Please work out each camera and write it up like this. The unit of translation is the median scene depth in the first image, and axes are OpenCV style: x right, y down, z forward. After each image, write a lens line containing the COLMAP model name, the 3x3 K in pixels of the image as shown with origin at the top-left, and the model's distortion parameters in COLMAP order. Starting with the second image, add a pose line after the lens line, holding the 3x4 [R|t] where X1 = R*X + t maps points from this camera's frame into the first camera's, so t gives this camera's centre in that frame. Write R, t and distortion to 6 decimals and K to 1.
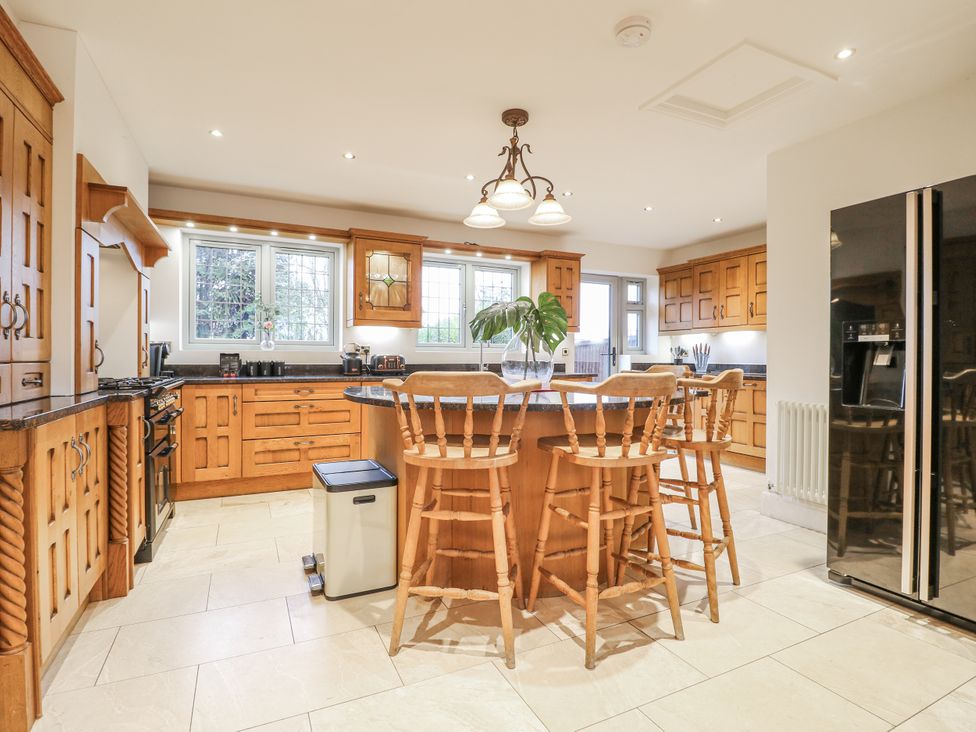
lens RADIAL K [[509.3, 0, 491.7], [0, 509.3, 351.7], [0, 0, 1]] dist [-0.005475, -0.009946]
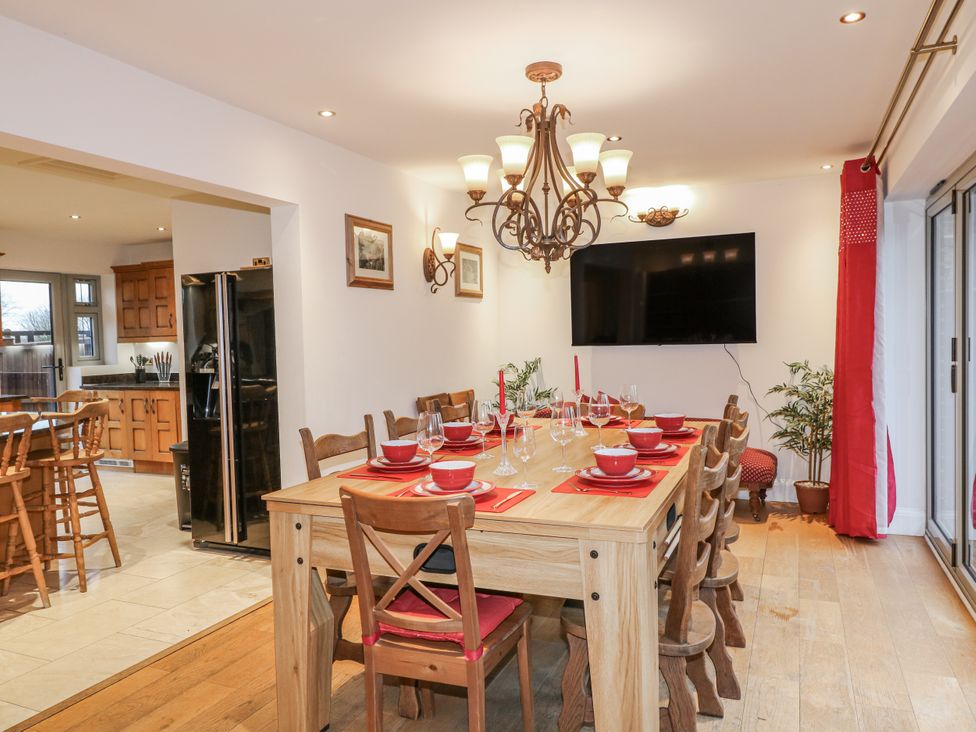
lens RADIAL K [[720.4, 0, 487.2], [0, 720.4, 368.7], [0, 0, 1]] dist [0.006548, 0.004608]
pose [[0.767948, -0.051452, 0.638442, 0.060361], [0.020175, 0.998217, 0.056178, -0.118949], [-0.640194, -0.030261, 0.767617, -0.960042]]
